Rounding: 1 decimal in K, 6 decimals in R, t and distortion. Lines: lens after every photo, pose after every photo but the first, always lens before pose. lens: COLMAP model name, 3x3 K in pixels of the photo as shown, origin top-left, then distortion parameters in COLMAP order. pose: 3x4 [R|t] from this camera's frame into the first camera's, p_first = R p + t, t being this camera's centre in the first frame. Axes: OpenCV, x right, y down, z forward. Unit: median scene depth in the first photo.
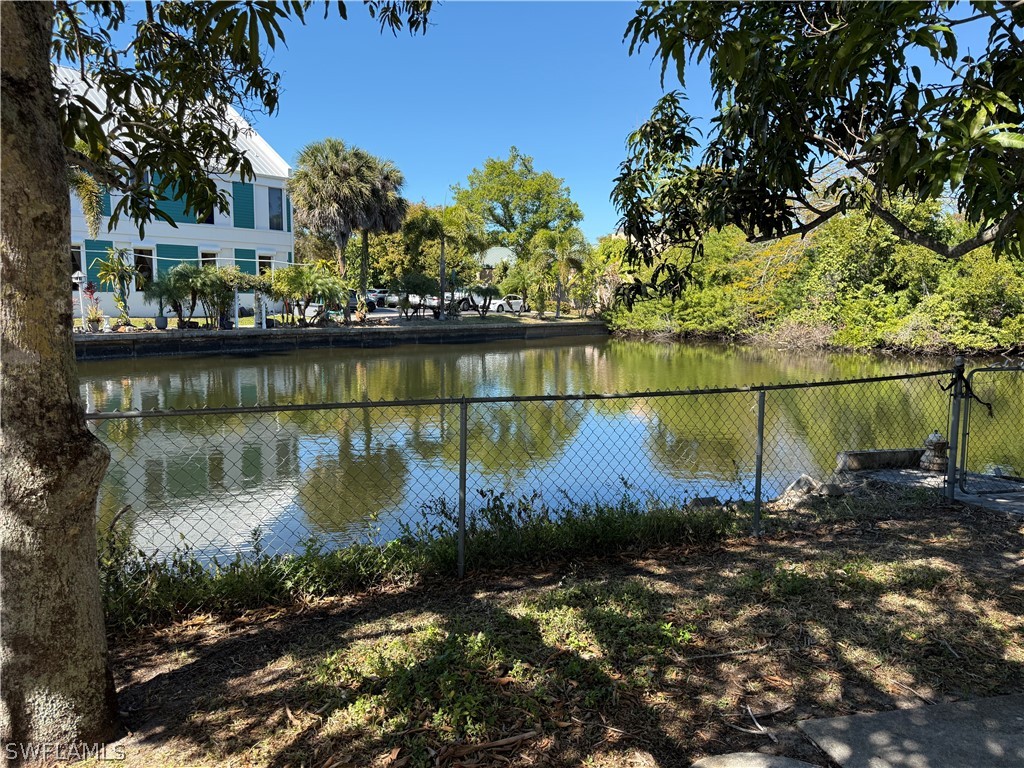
lens RADIAL K [[726.6, 0, 513.1], [0, 726.6, 384.0], [0, 0, 1]] dist [0.050030, -0.053711]
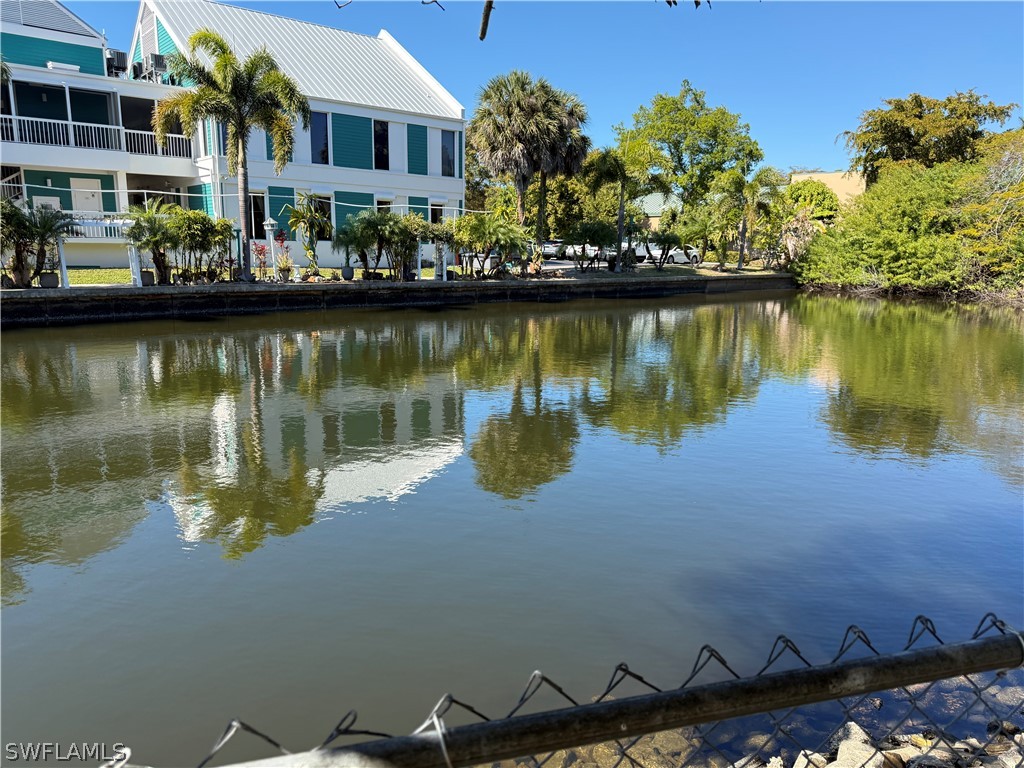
lens RADIAL K [[726.6, 0, 509.7], [0, 726.6, 388.3], [0, 0, 1]] dist [0.050030, -0.053711]
pose [[0.985251, 0.033683, -0.167769, -0.076990], [-0.021781, 0.997146, 0.072284, -0.005069], [0.169725, -0.067564, 0.983173, 0.061966]]
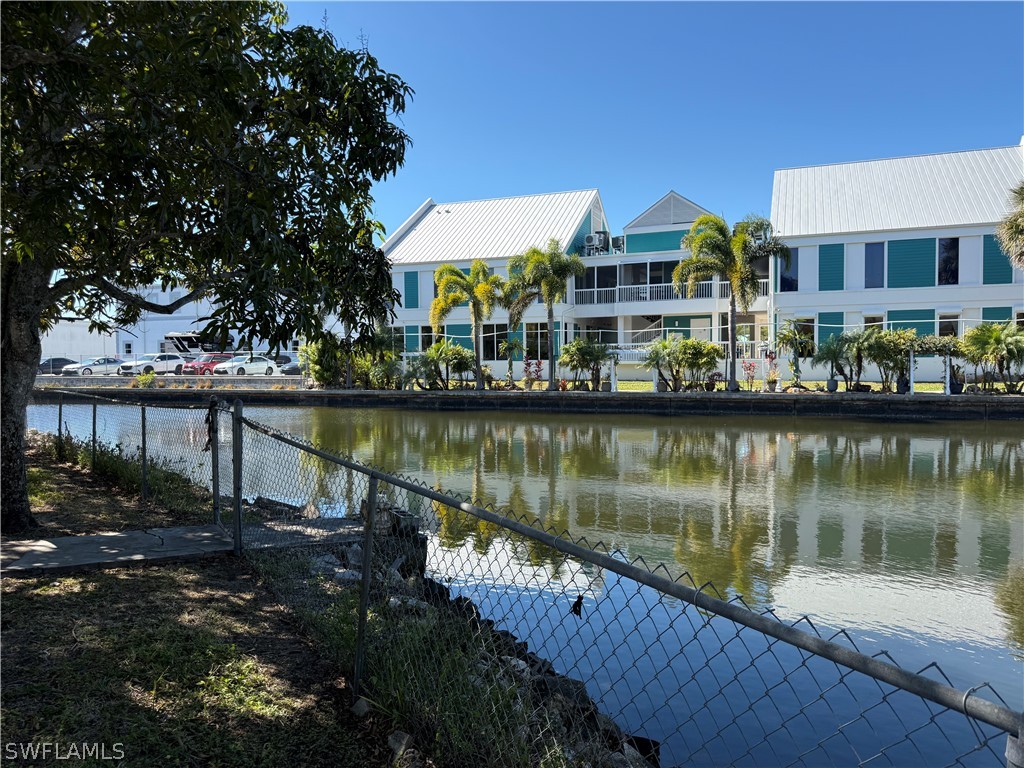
lens RADIAL K [[726.6, 0, 509.6], [0, 726.6, 383.5], [0, 0, 1]] dist [0.050030, -0.053711]
pose [[0.321829, 0.010801, -0.946736, 0.278657], [-0.101295, 0.994589, -0.023087, -0.010758], [0.941364, 0.103330, 0.321181, 0.158736]]
